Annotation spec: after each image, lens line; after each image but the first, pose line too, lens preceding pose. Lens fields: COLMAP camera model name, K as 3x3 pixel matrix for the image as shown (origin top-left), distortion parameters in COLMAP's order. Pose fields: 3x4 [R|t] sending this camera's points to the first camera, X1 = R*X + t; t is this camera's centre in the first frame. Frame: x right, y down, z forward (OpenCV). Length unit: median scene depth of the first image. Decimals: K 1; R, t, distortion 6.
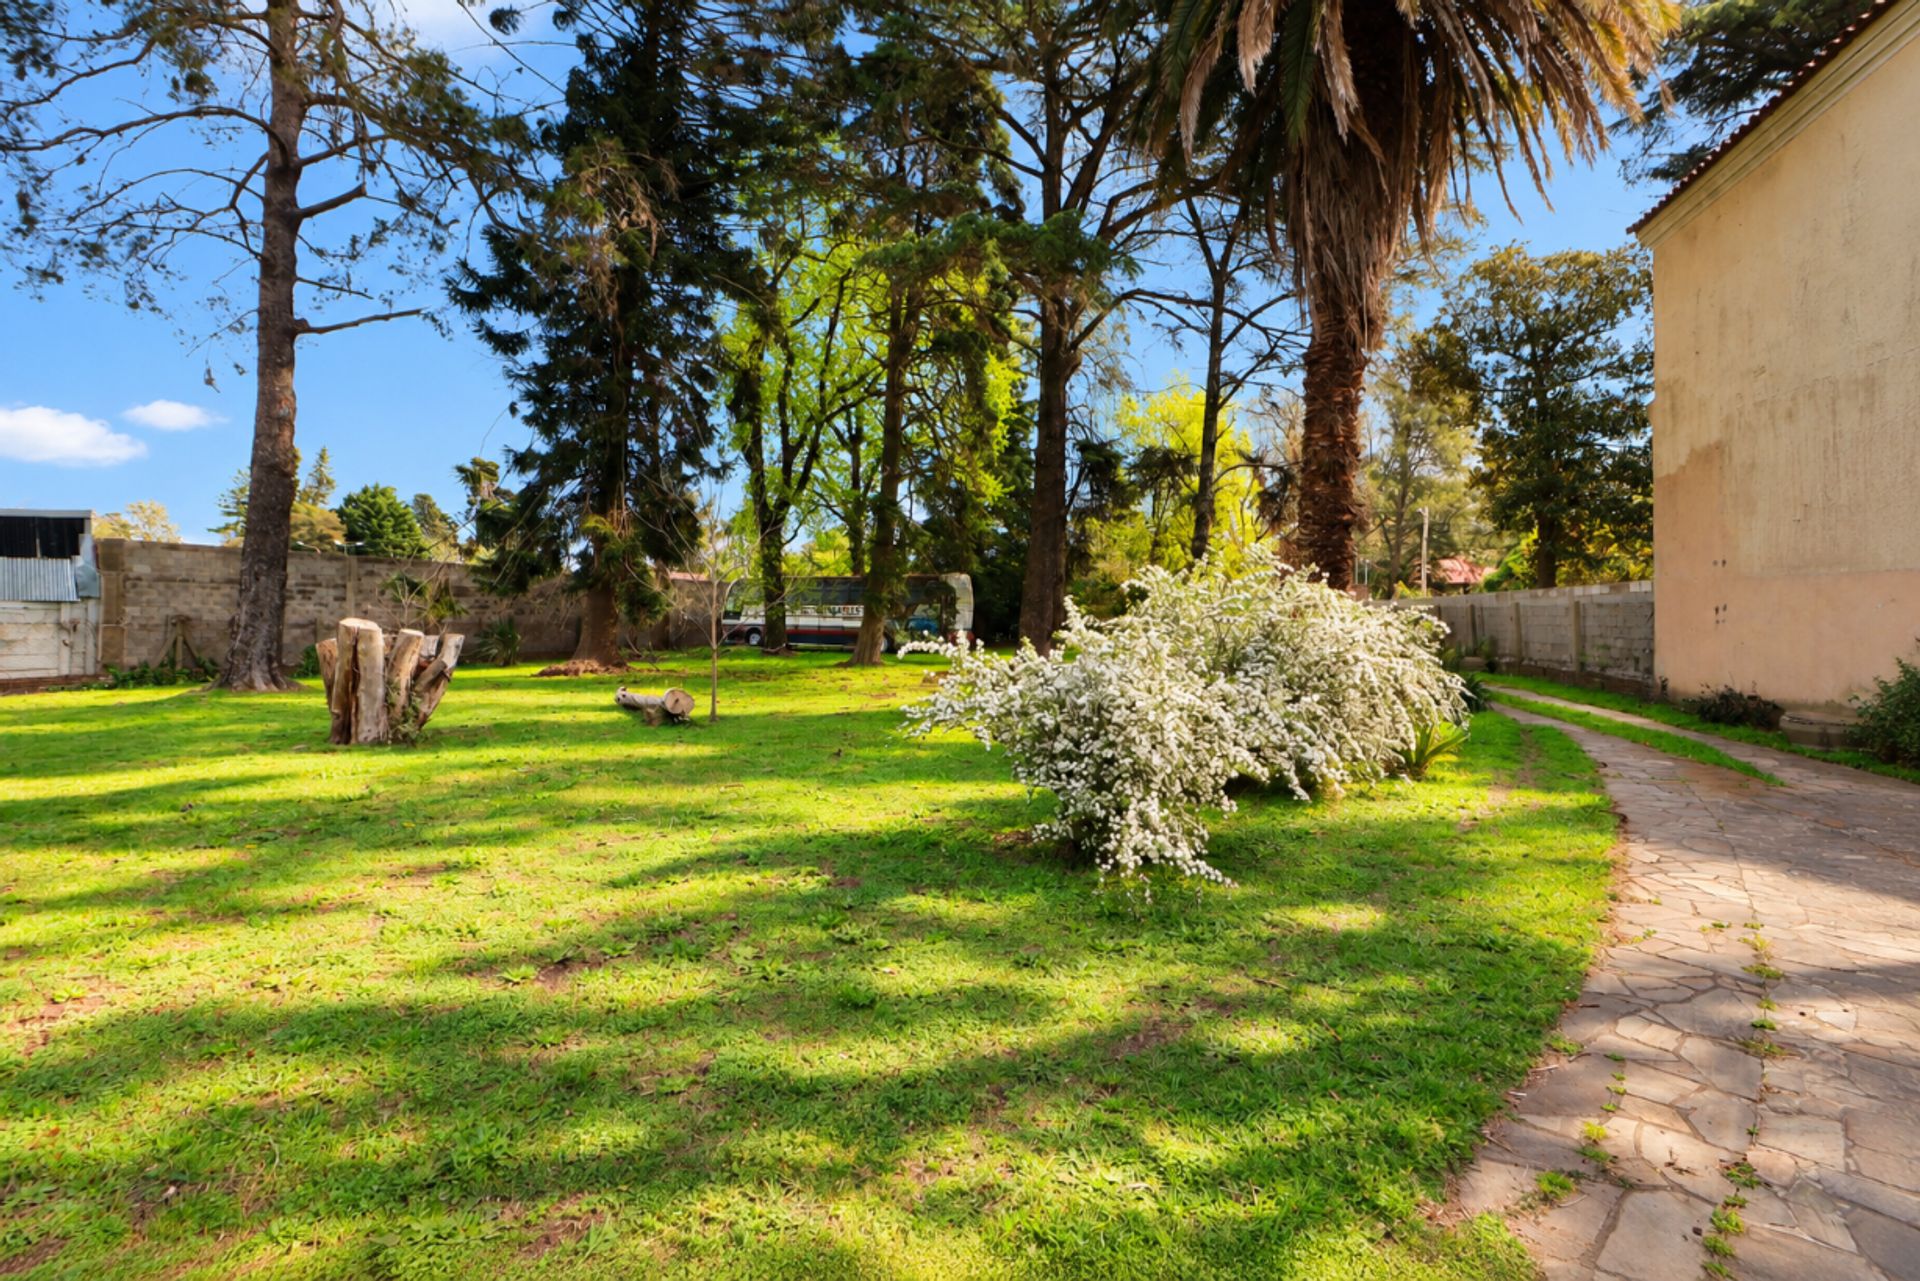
lens RADIAL K [[891.9, 0, 929.1], [0, 891.9, 600.4], [0, 0, 1]] dist [-0.001437, -0.000285]
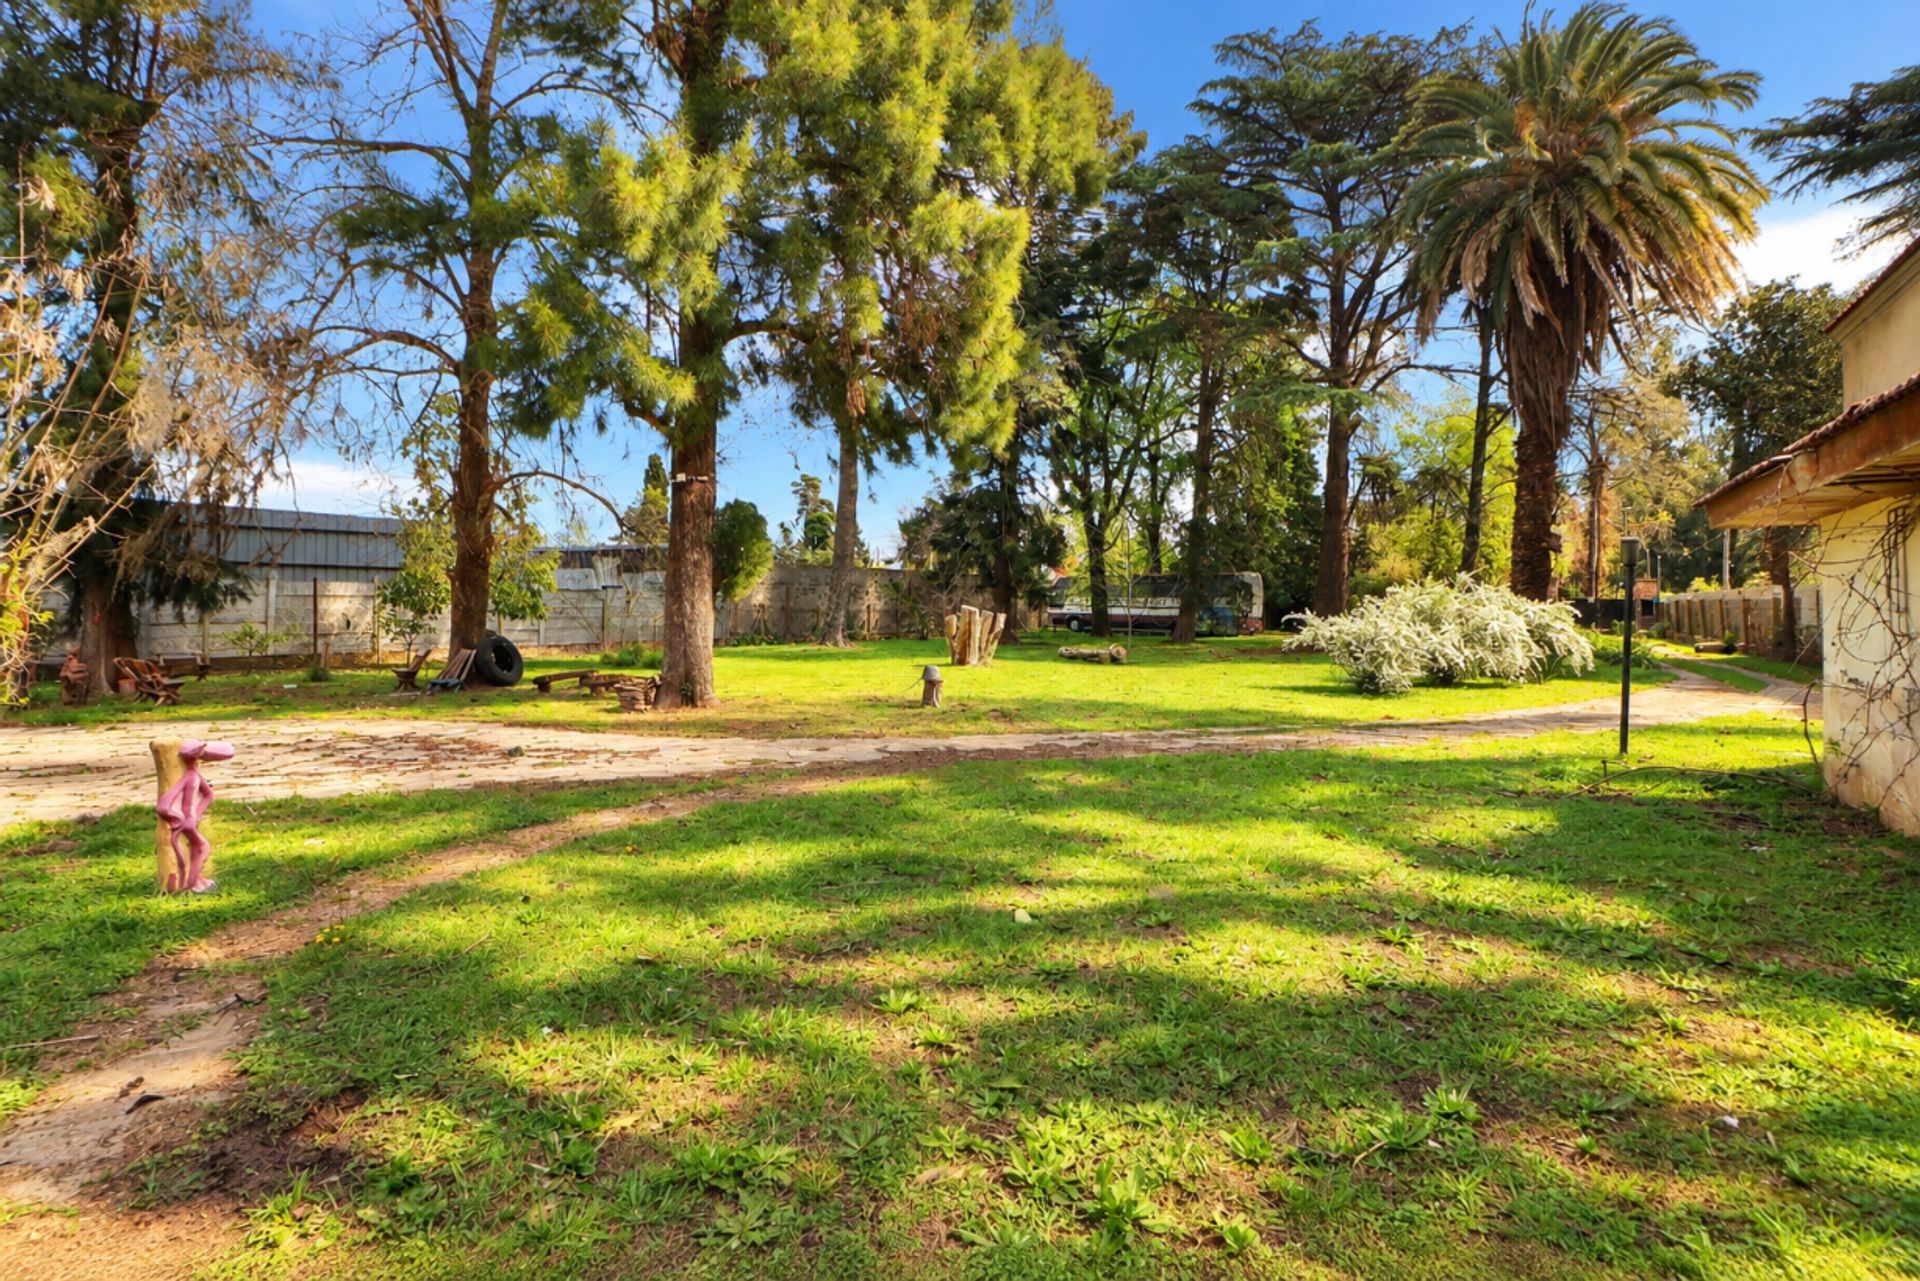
lens RADIAL K [[891.9, 0, 929.1], [0, 891.9, 600.4], [0, 0, 1]] dist [-0.001437, -0.000285]
pose [[0.960153, 0.000814, -0.279472, -0.048634], [0.001436, 0.999968, 0.007849, -0.001128], [0.279470, -0.007938, 0.960122, -0.281288]]
